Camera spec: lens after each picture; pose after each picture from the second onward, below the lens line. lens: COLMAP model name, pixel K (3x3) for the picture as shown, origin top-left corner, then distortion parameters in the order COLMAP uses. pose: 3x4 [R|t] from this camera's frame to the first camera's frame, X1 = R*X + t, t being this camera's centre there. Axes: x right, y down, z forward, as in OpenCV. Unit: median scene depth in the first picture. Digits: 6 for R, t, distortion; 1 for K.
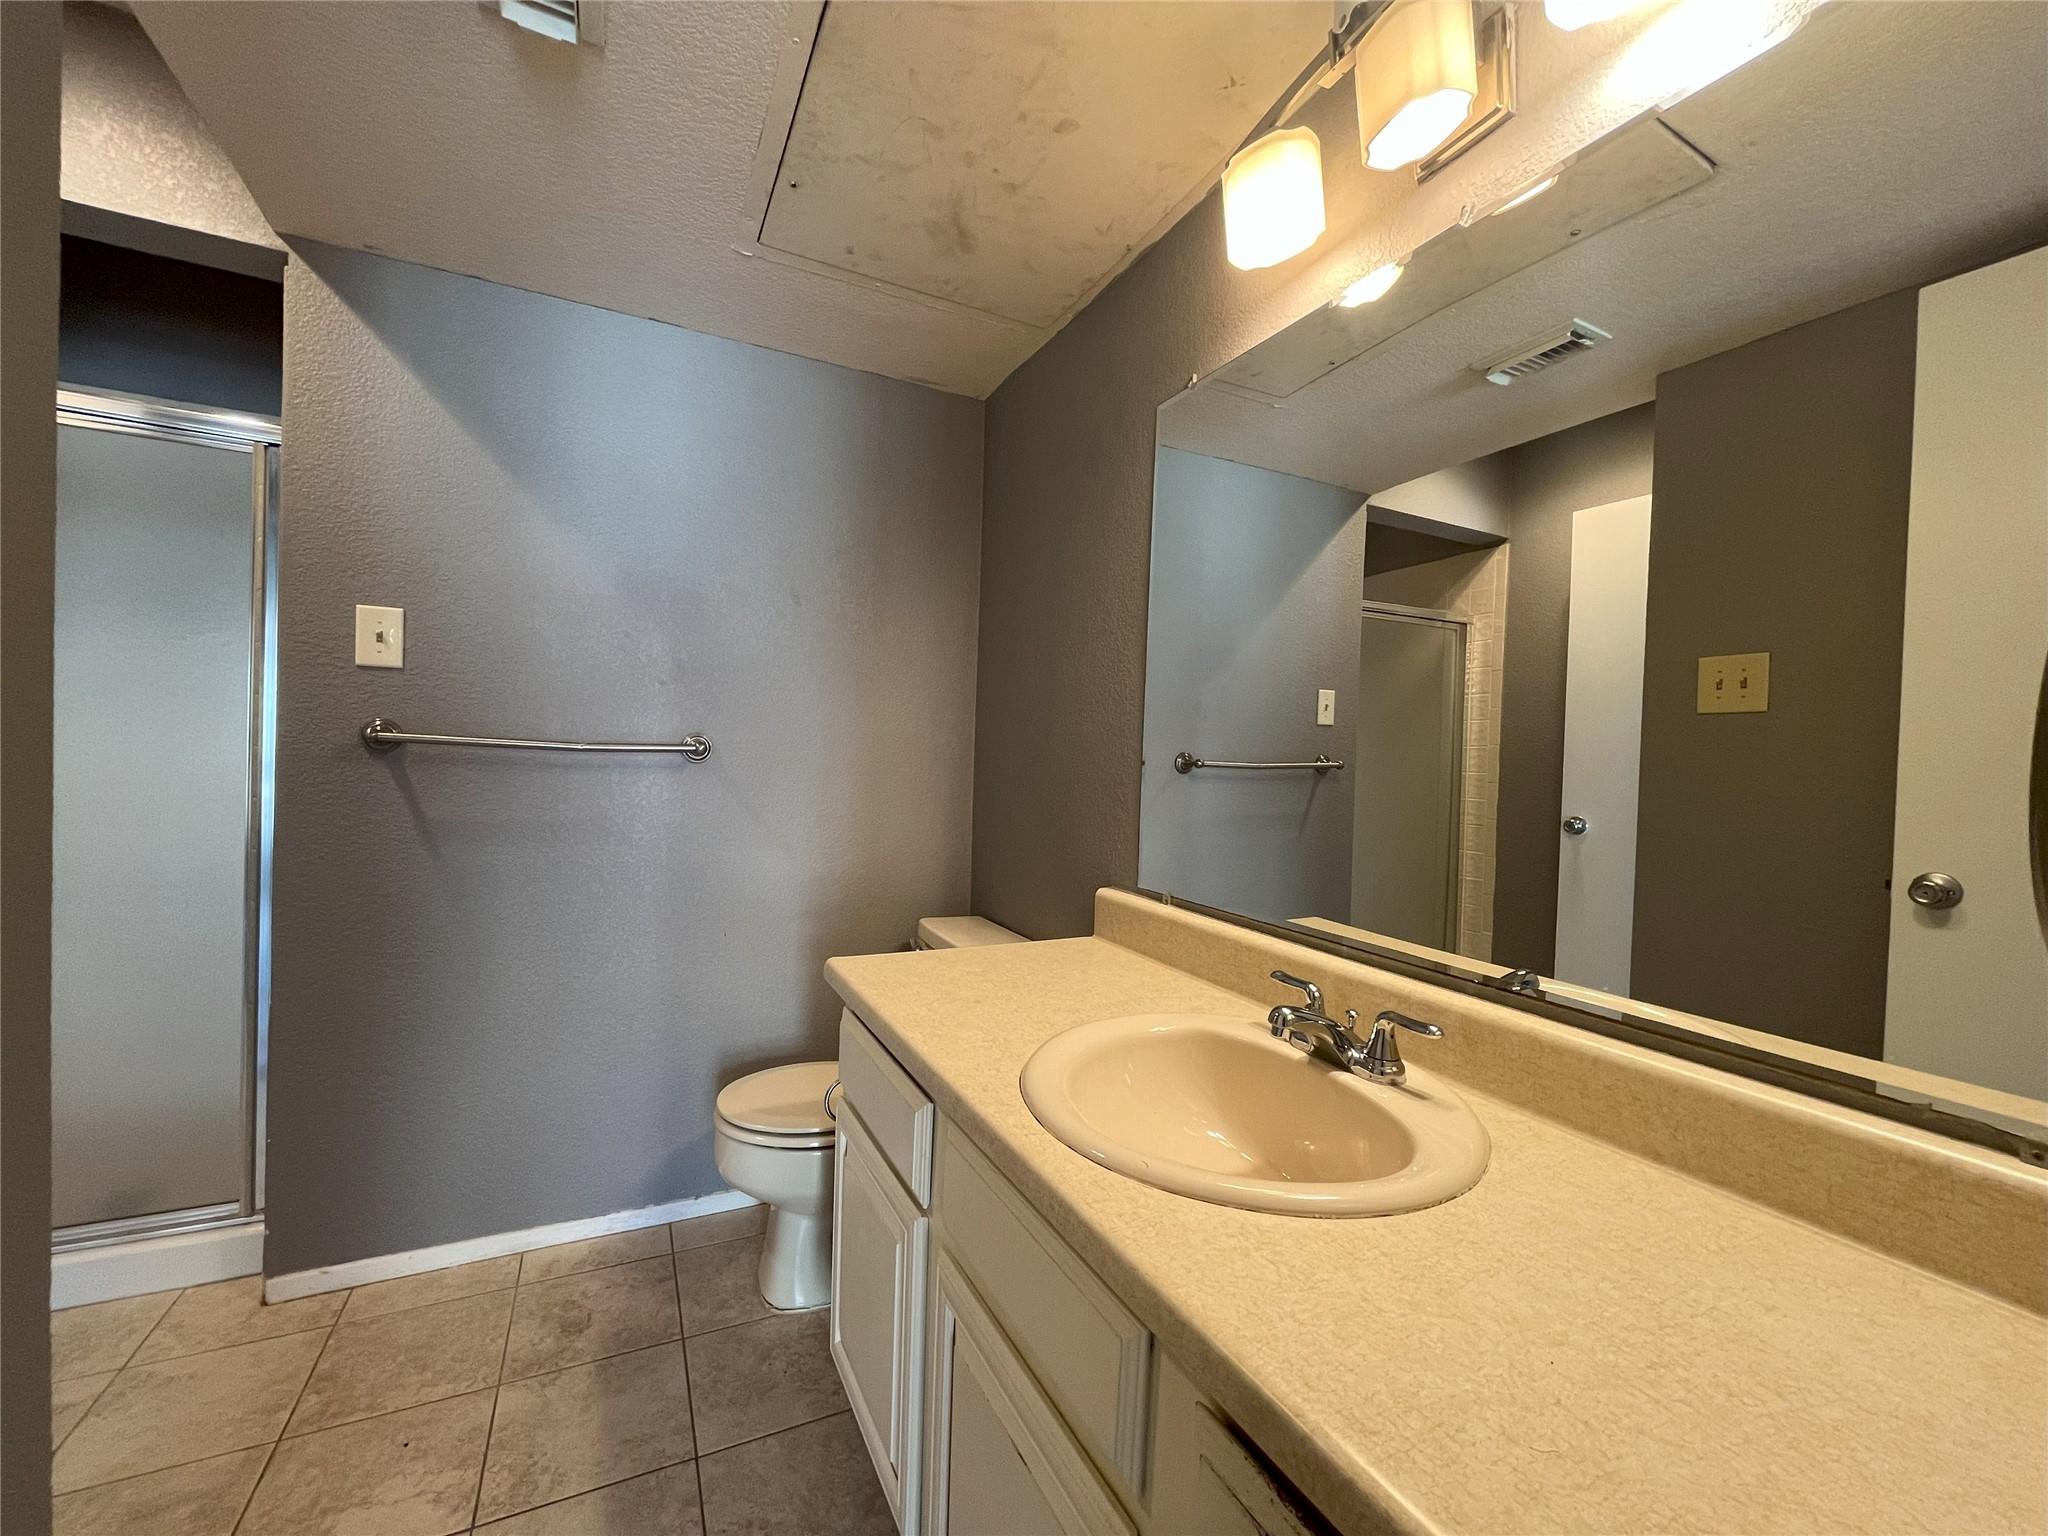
lens RADIAL K [[831.1, 0, 1024.0], [0, 831.1, 768.0], [0, 0, 1]] dist [0.000913, 0.000183]
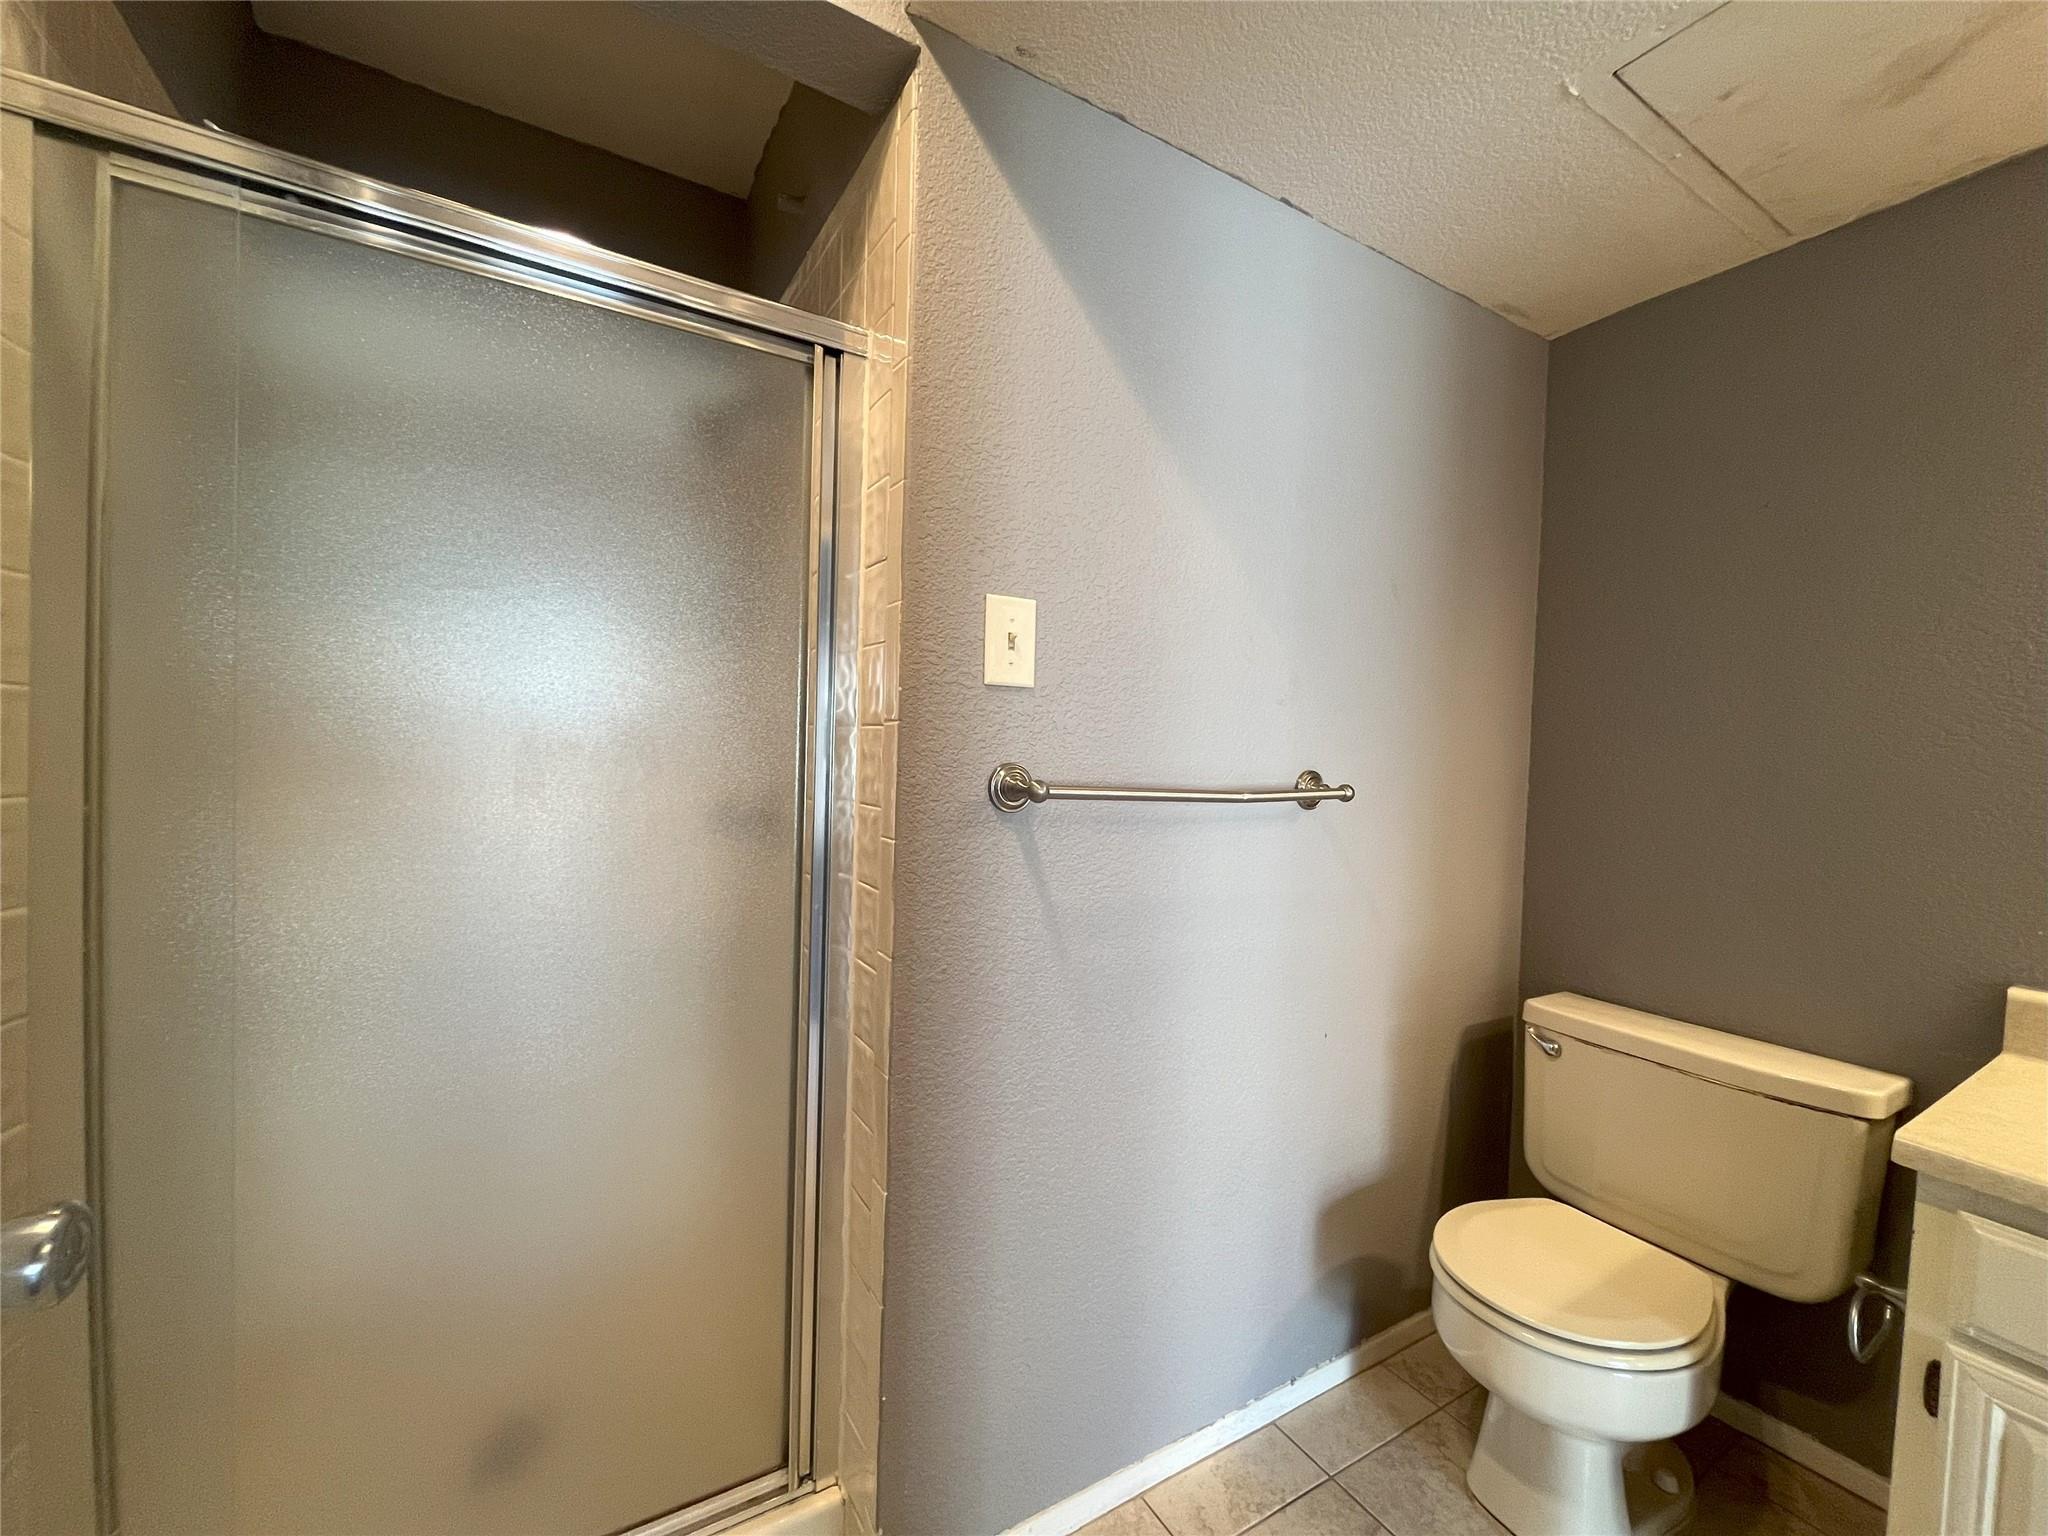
lens RADIAL K [[816.6, 0, 1024.0], [0, 816.6, 768.0], [0, 0, 1]] dist [0.000302, 0.000063]
pose [[0.997026, -0.006891, 0.076756, -0.822369], [0.005765, 0.999873, 0.014889, -0.065635], [-0.076848, -0.014402, 0.996939, 0.338194]]
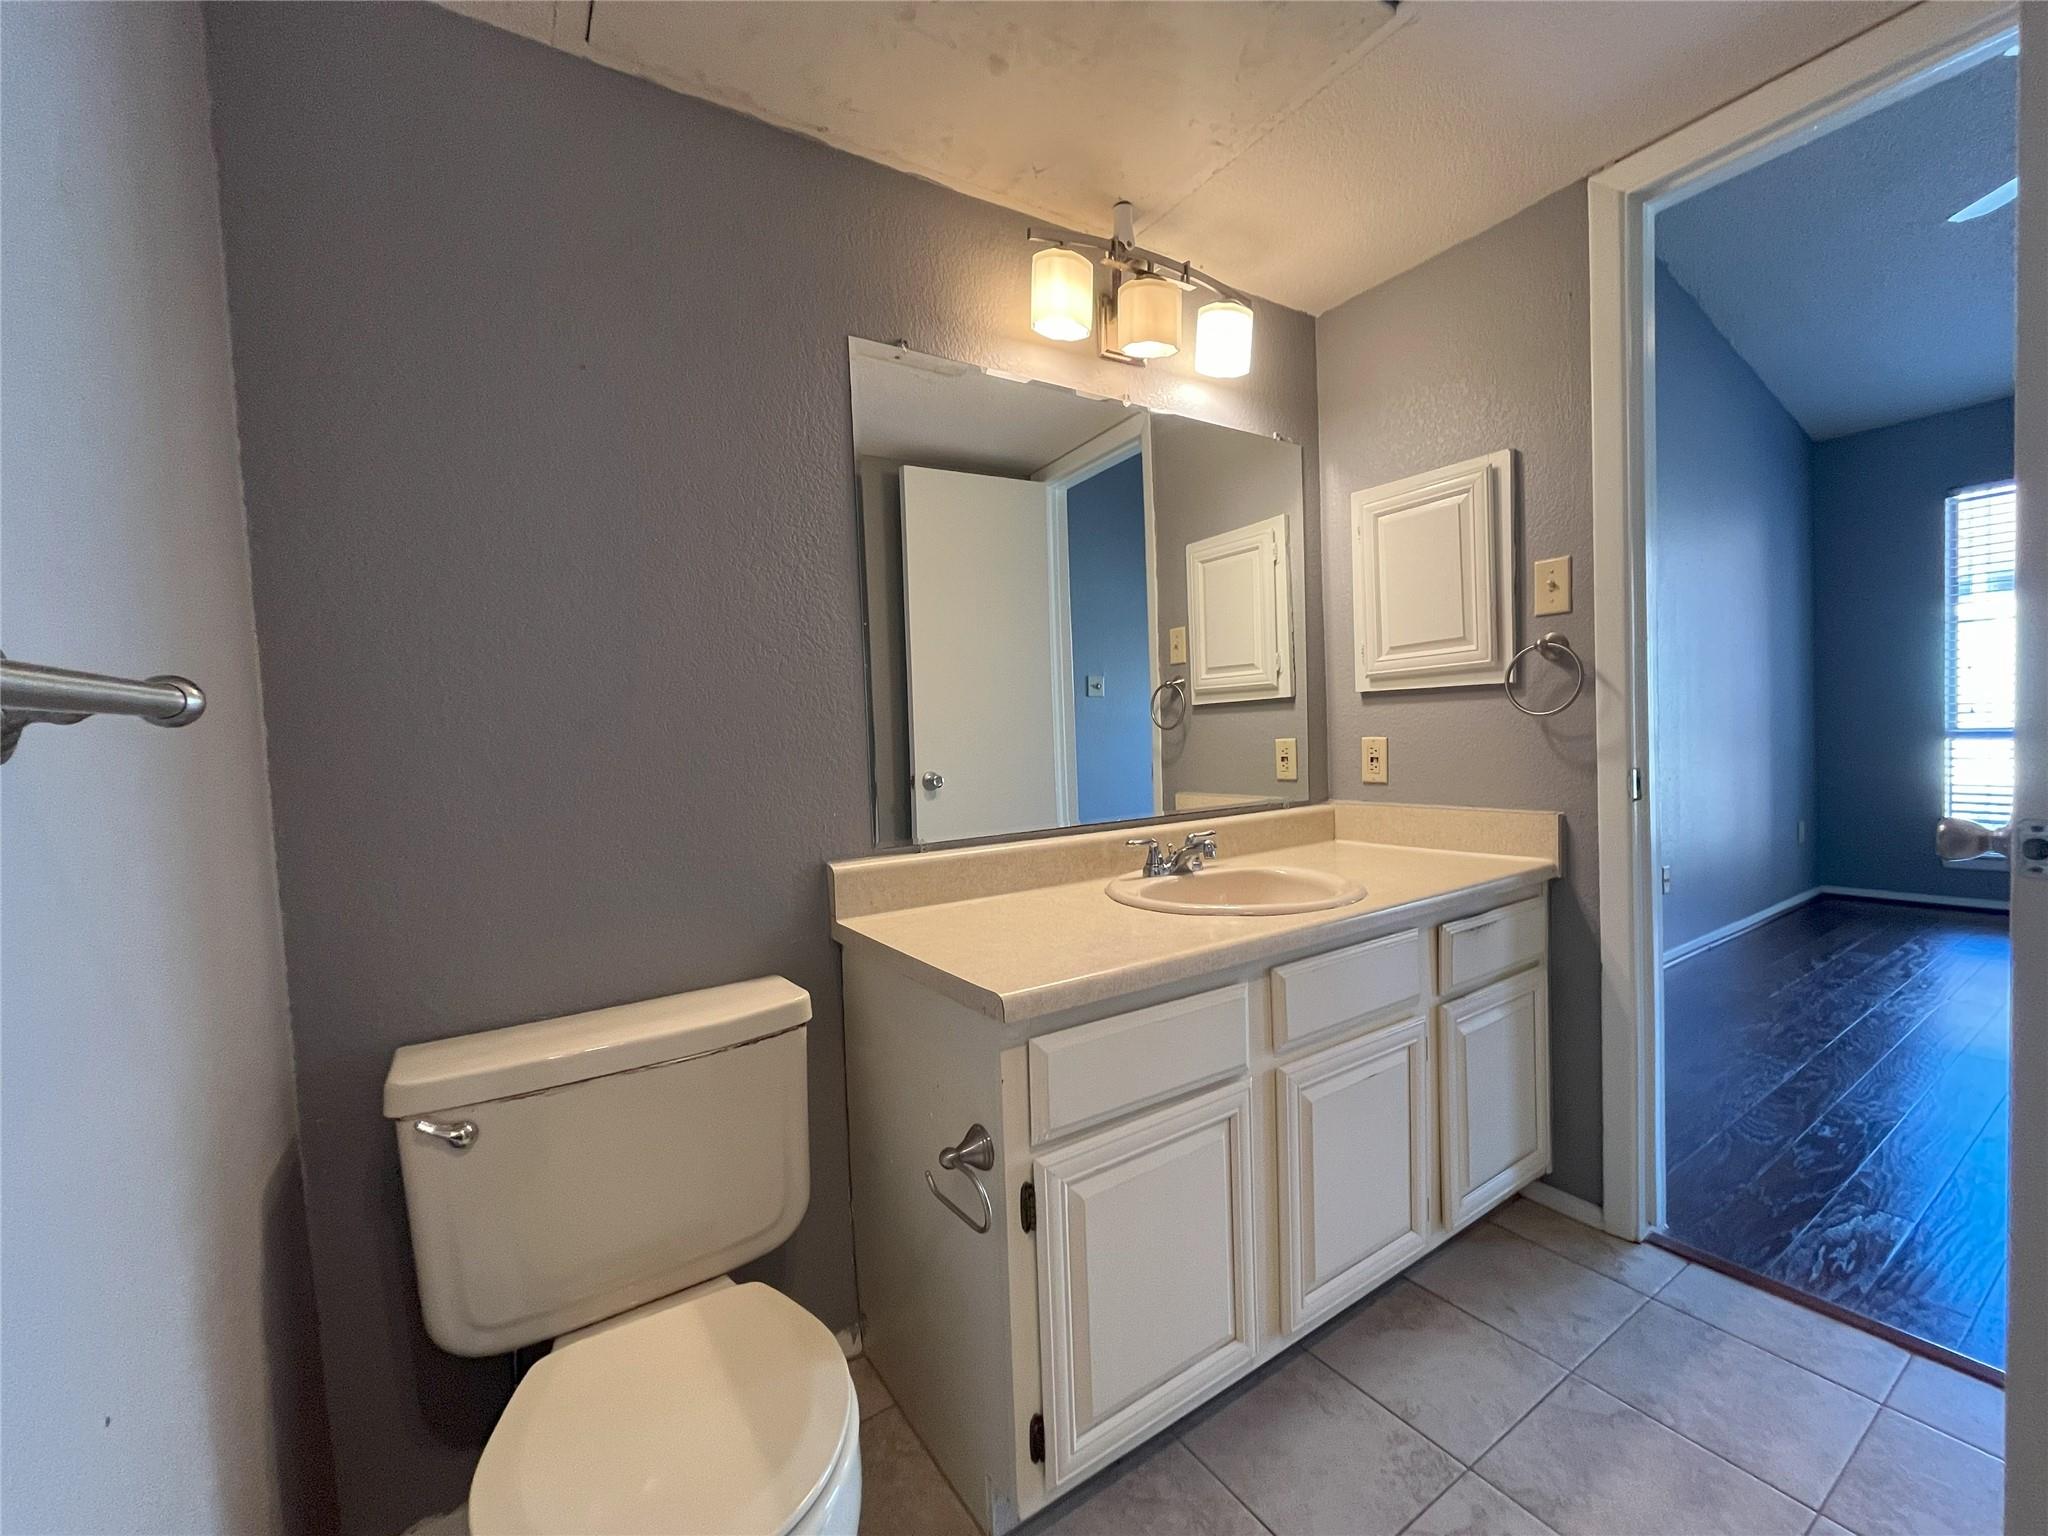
lens RADIAL K [[831.1, 0, 1024.0], [0, 831.1, 768.0], [0, 0, 1]] dist [0.000913, 0.000183]
pose [[-0.118598, -0.067119, 0.990671, -0.761192], [0.053928, 0.995805, 0.073923, -0.007361], [-0.991477, 0.062192, -0.114481, 0.882661]]
